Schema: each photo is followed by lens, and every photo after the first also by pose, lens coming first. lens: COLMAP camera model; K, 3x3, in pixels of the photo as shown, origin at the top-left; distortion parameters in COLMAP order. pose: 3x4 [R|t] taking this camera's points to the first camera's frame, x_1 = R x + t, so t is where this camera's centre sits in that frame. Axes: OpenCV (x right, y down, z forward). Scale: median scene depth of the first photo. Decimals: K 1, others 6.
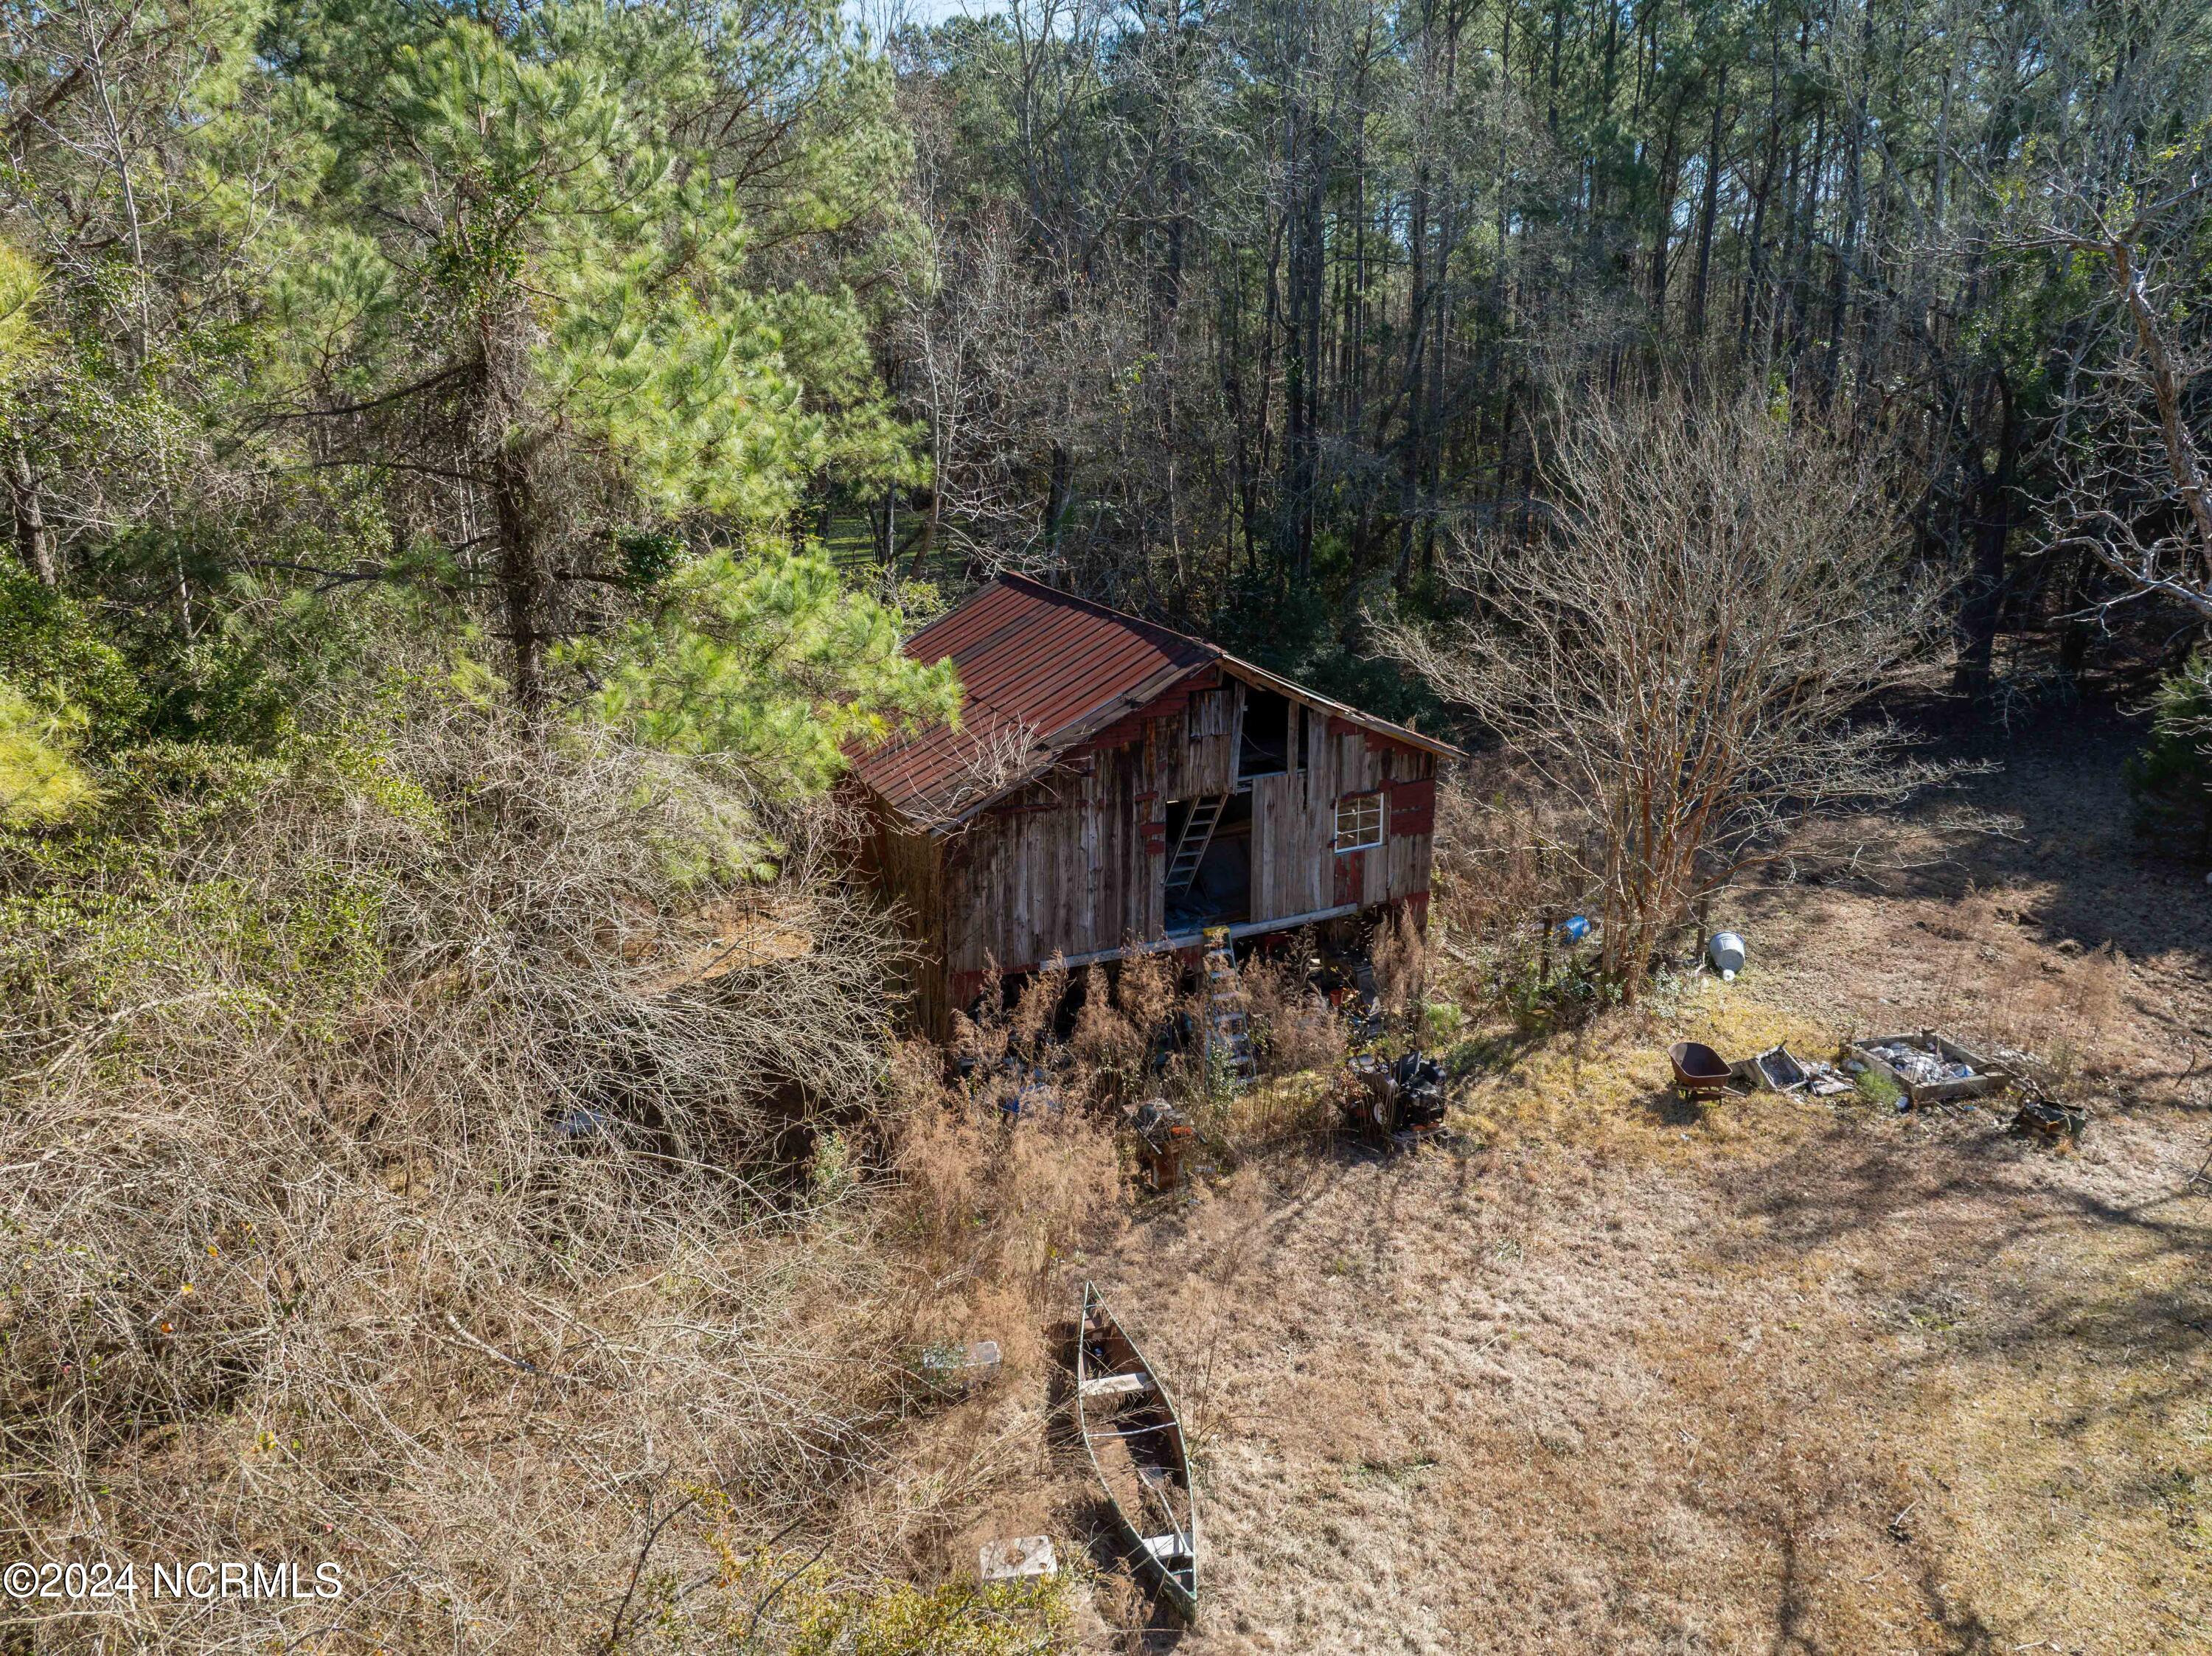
lens RADIAL K [[1569.1, 0, 1107.1], [0, 1569.1, 829.2], [0, 0, 1]] dist [-0.042908, 0.011292]
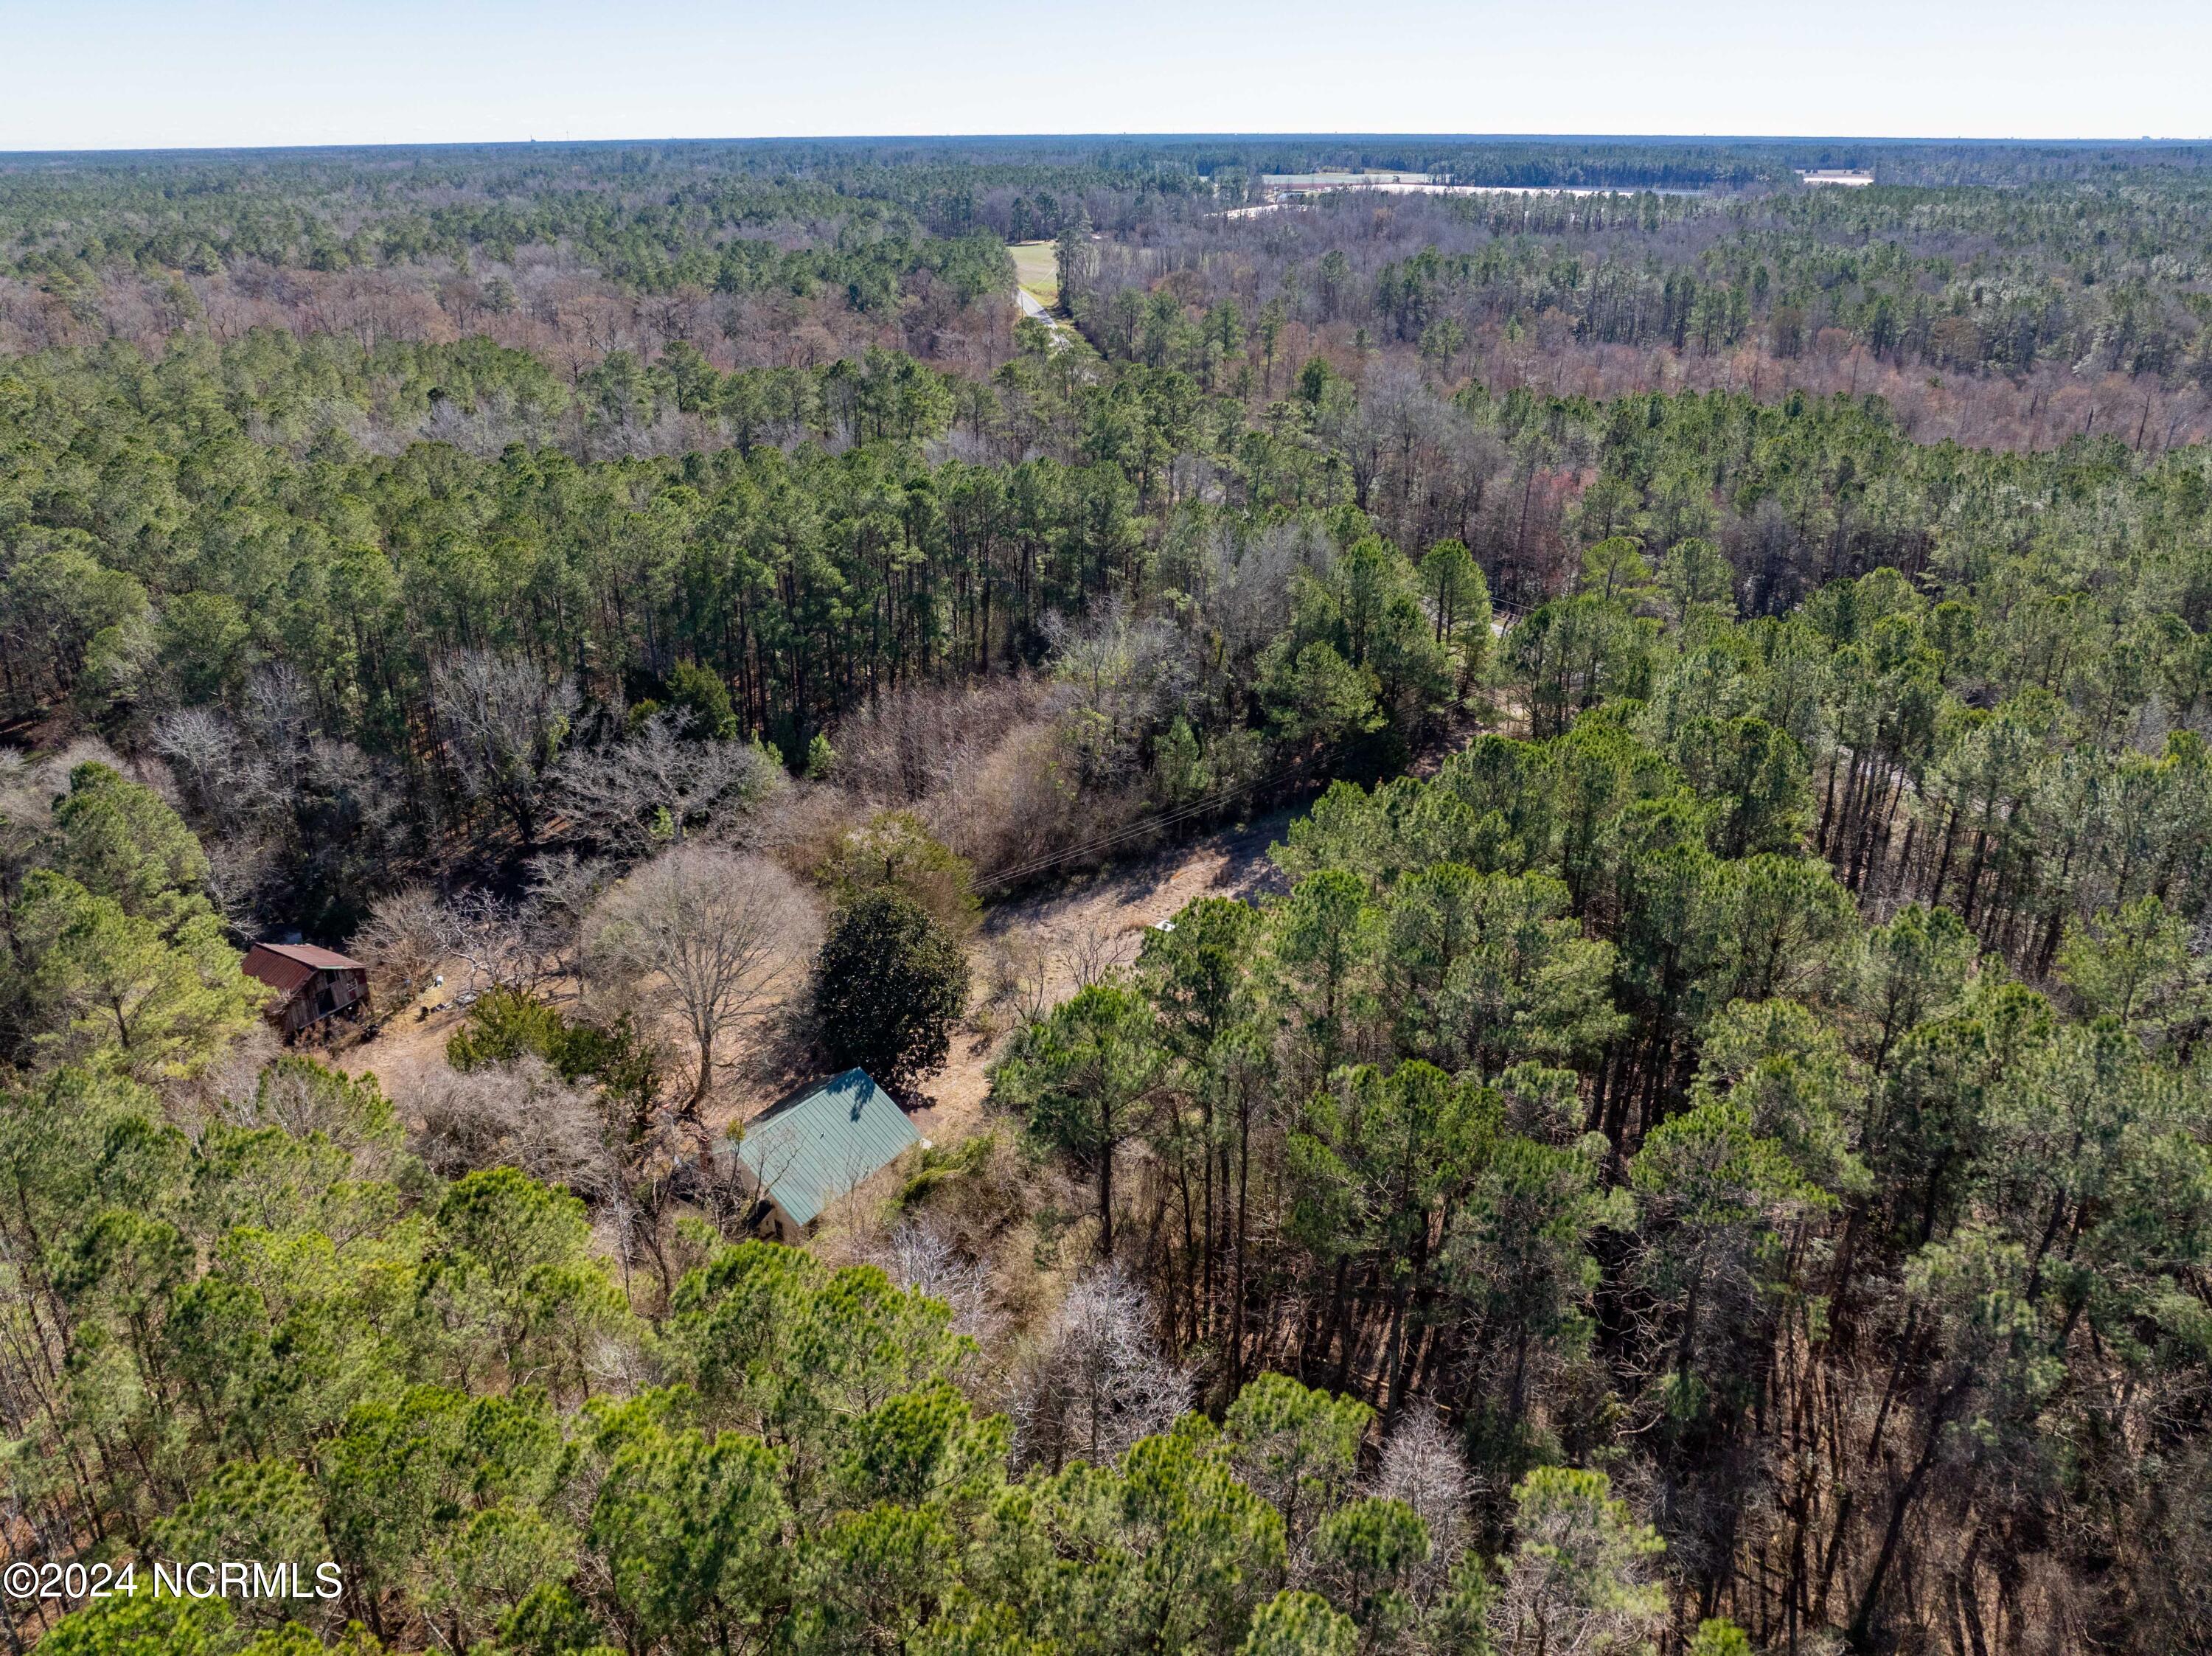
lens RADIAL K [[1569.1, 0, 1103.6], [0, 1569.1, 827.7], [0, 0, 1]] dist [-0.042908, 0.011292]
pose [[0.802507, -0.237476, 0.547346, -0.642031], [0.181347, 0.971059, 0.155425, -1.021615], [-0.568415, -0.025470, 0.822347, -5.577211]]
